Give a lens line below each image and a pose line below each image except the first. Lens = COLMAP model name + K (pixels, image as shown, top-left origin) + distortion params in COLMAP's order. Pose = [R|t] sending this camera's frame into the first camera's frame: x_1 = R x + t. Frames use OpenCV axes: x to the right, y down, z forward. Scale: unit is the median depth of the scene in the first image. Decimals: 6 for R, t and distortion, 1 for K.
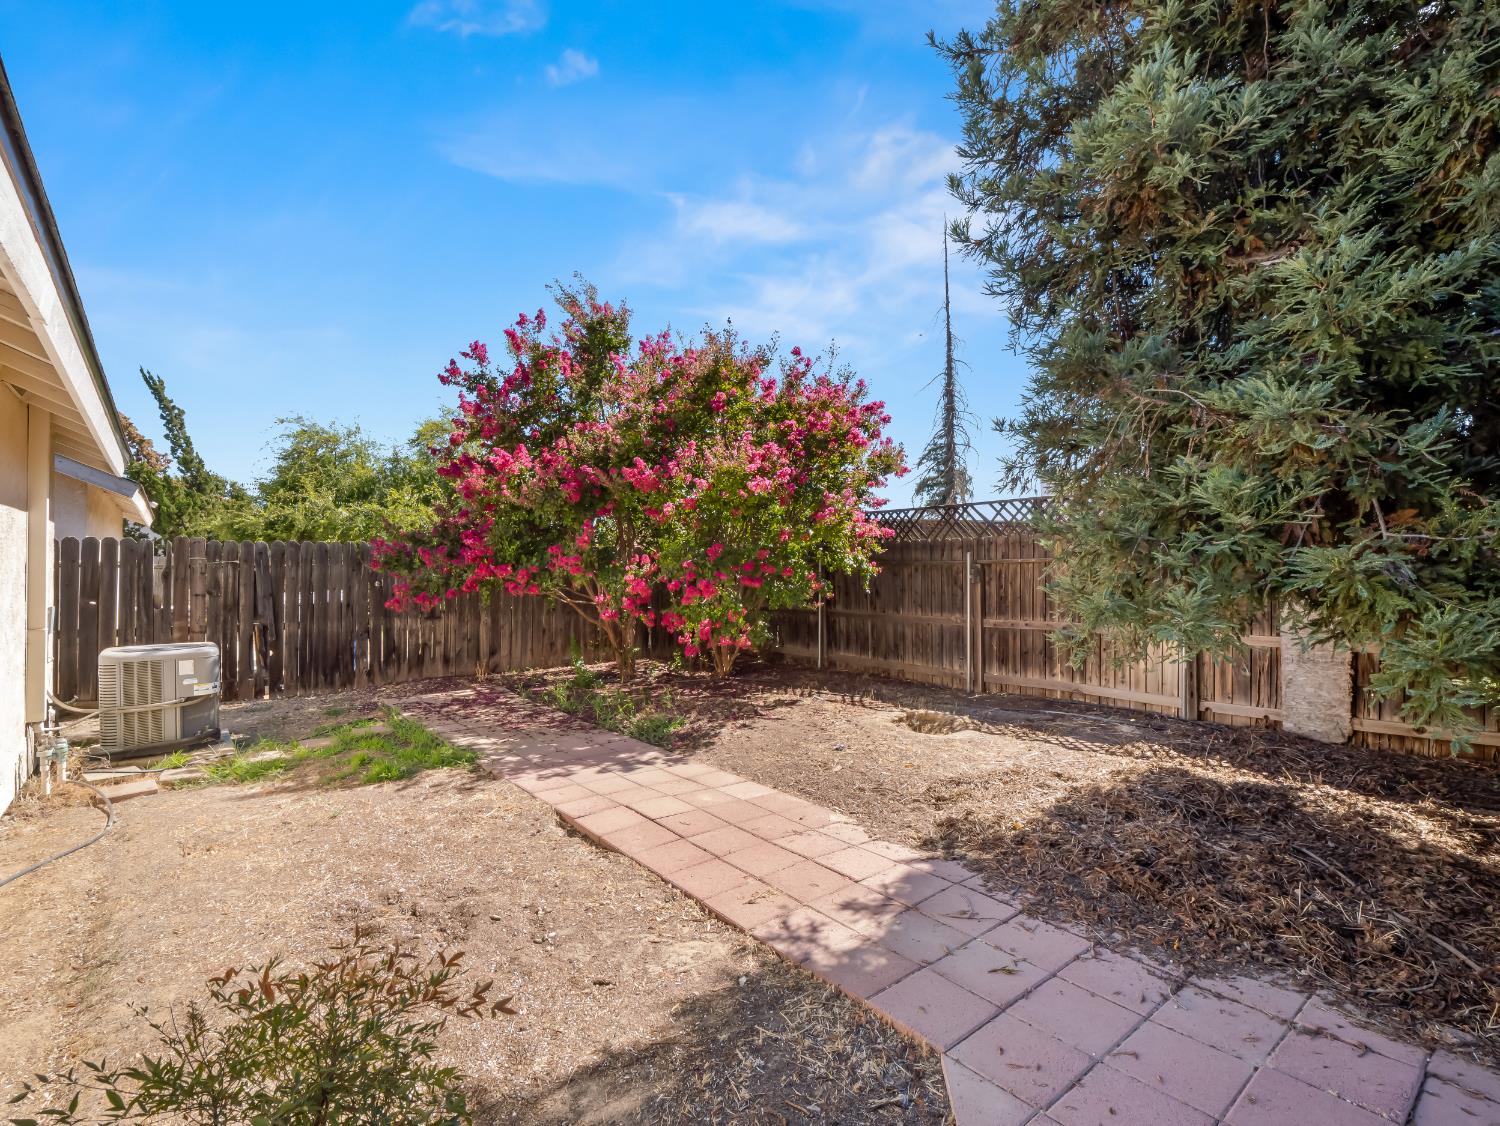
lens RADIAL K [[729.8, 0, 772.4], [0, 729.8, 559.1], [0, 0, 1]] dist [-0.011640, -0.002053]
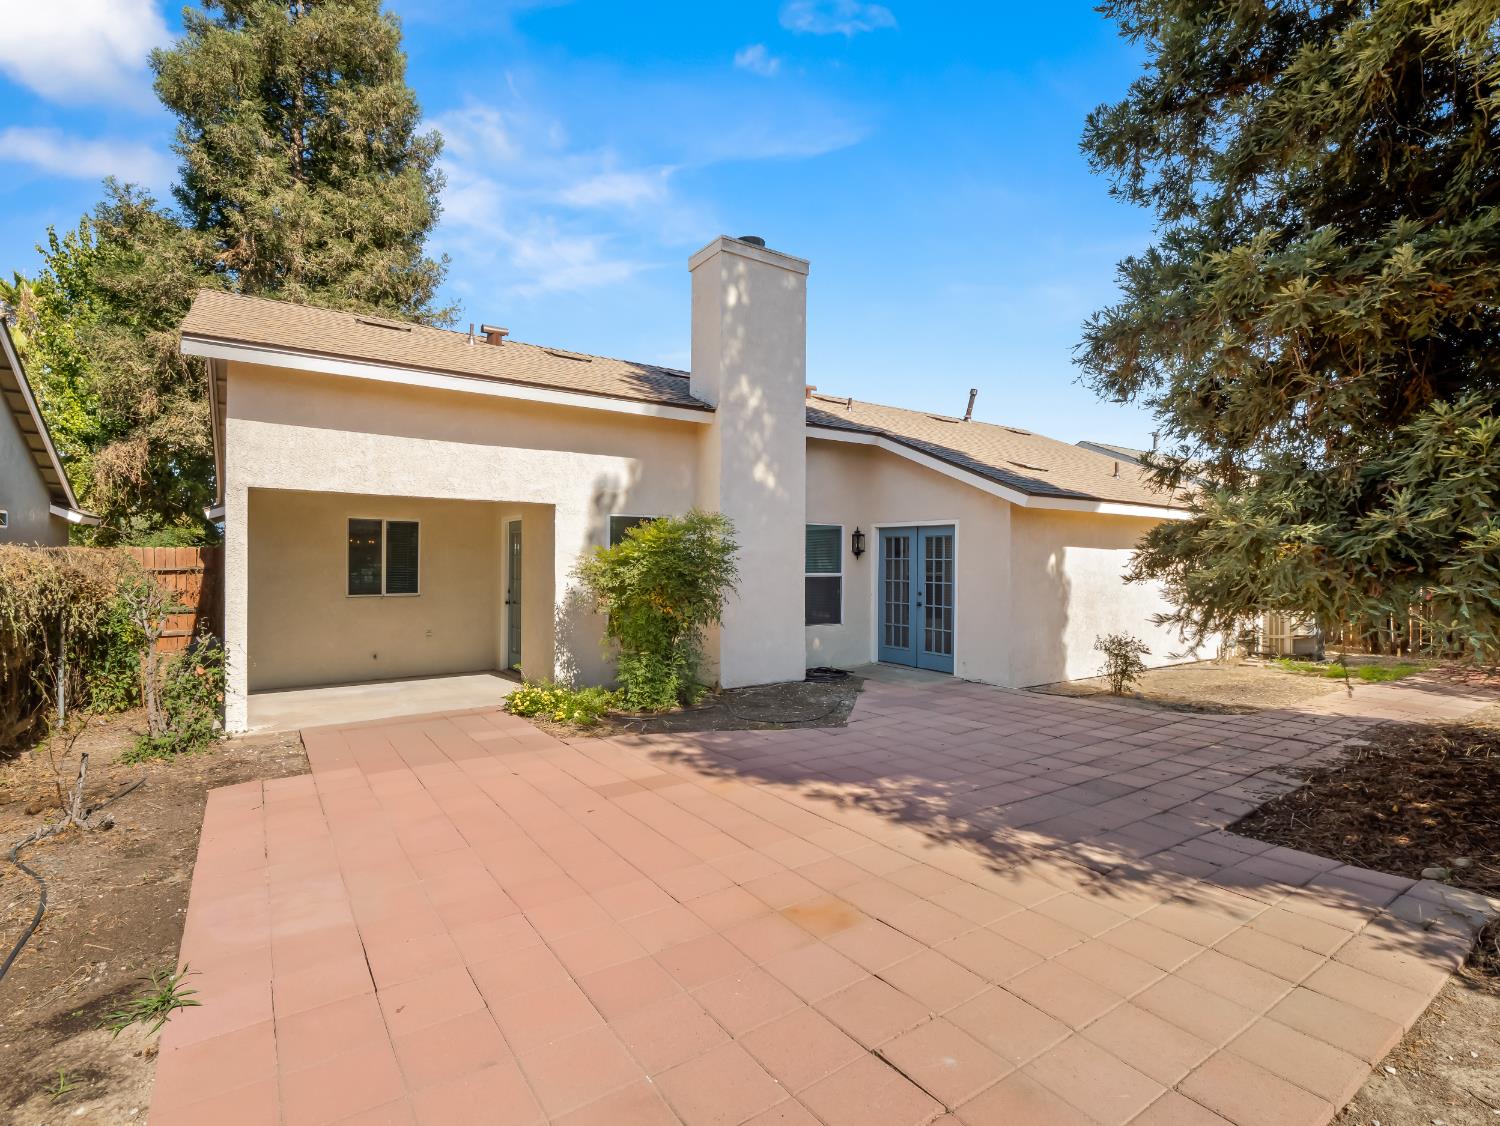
lens RADIAL K [[729.8, 0, 742.9], [0, 729.8, 541.6], [0, 0, 1]] dist [-0.011640, -0.002053]
pose [[-0.090612, -0.029492, -0.995449, 1.005043], [0.002833, 0.999550, -0.029872, -0.014863], [0.995882, -0.005527, -0.090488, -0.277766]]
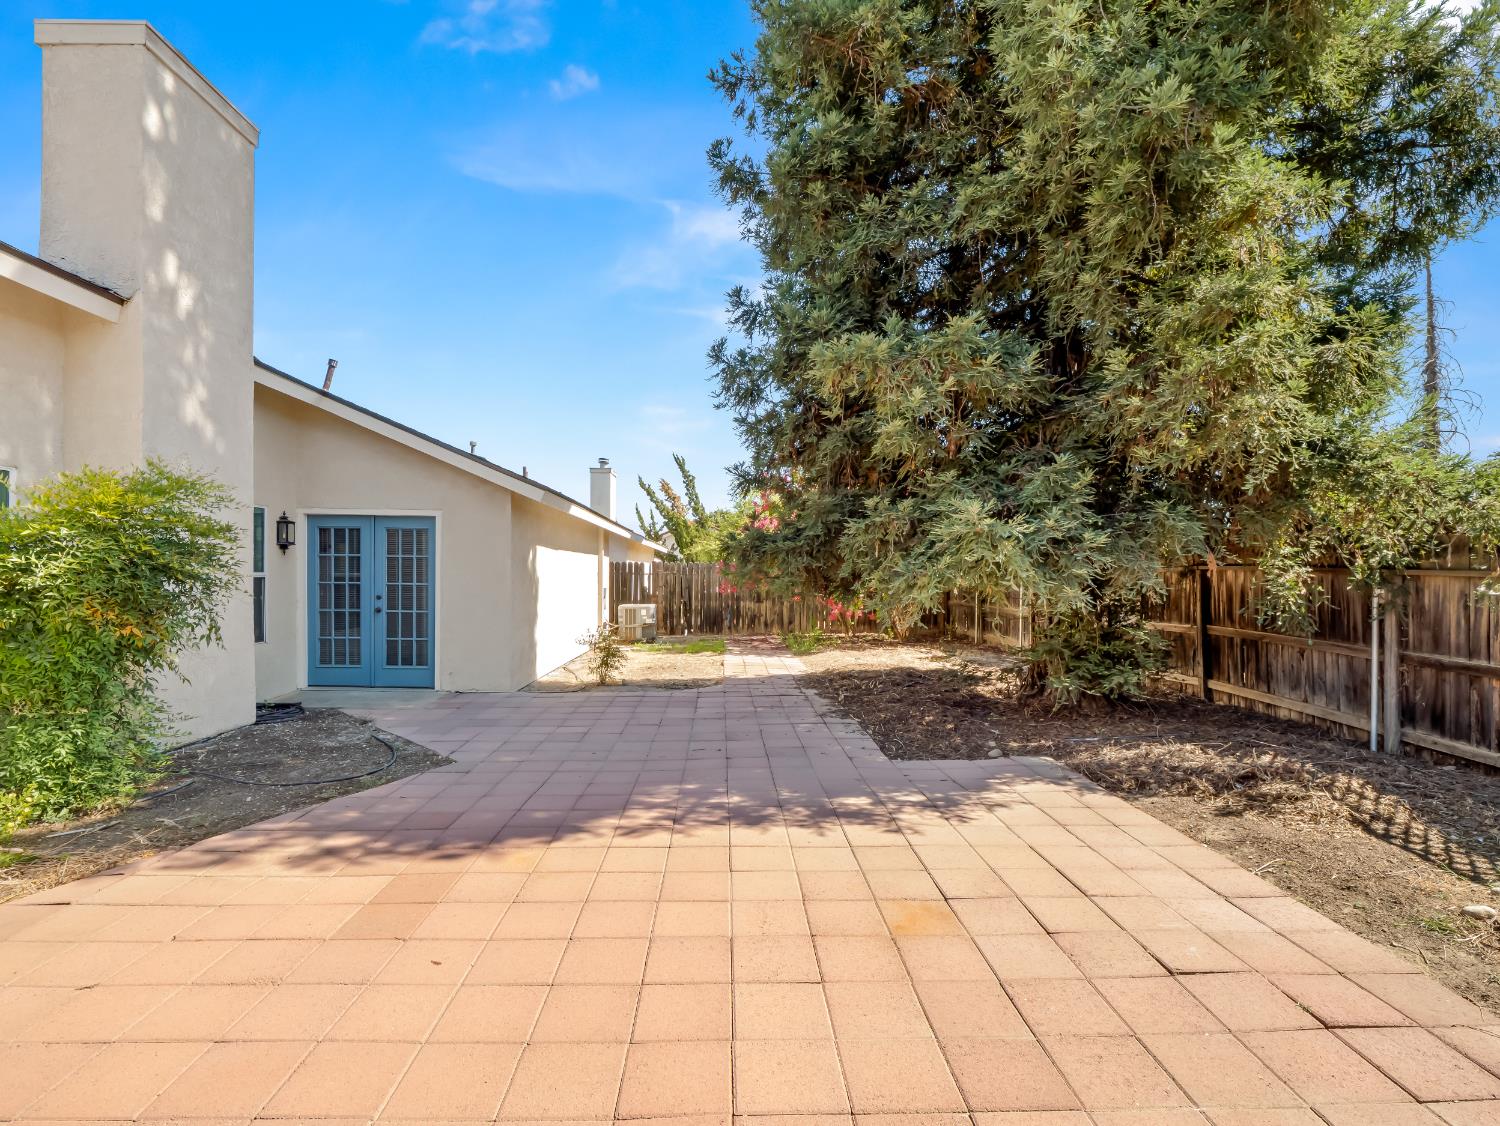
lens RADIAL K [[729.8, 0, 746.6], [0, 729.8, 589.0], [0, 0, 1]] dist [-0.011640, -0.002053]
pose [[0.789717, 0.018473, -0.613194, 0.769894], [-0.003037, 0.999652, 0.026205, -0.002289], [0.613464, -0.018833, 0.789498, -0.595919]]
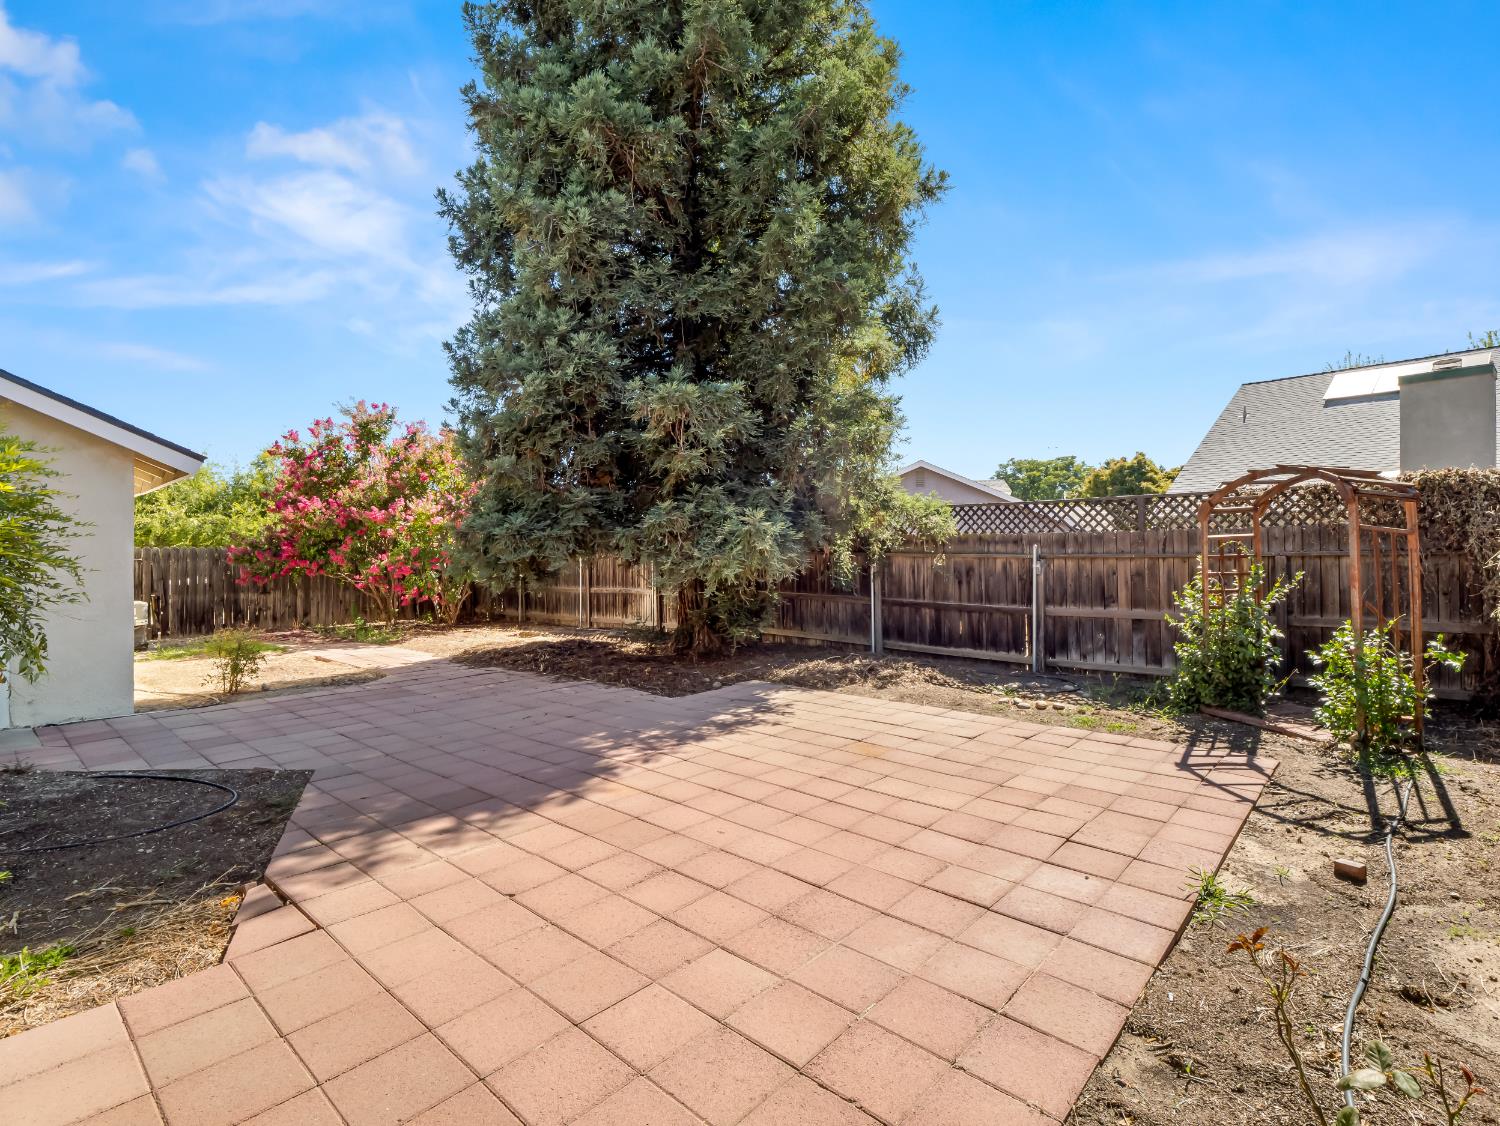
lens RADIAL K [[729.8, 0, 748.8], [0, 729.8, 553.7], [0, 0, 1]] dist [-0.011640, -0.002053]
pose [[0.989010, -0.003860, 0.147799, 0.421858], [0.003709, 0.999992, 0.001302, -0.005625], [-0.147803, -0.000739, 0.989017, -0.888113]]
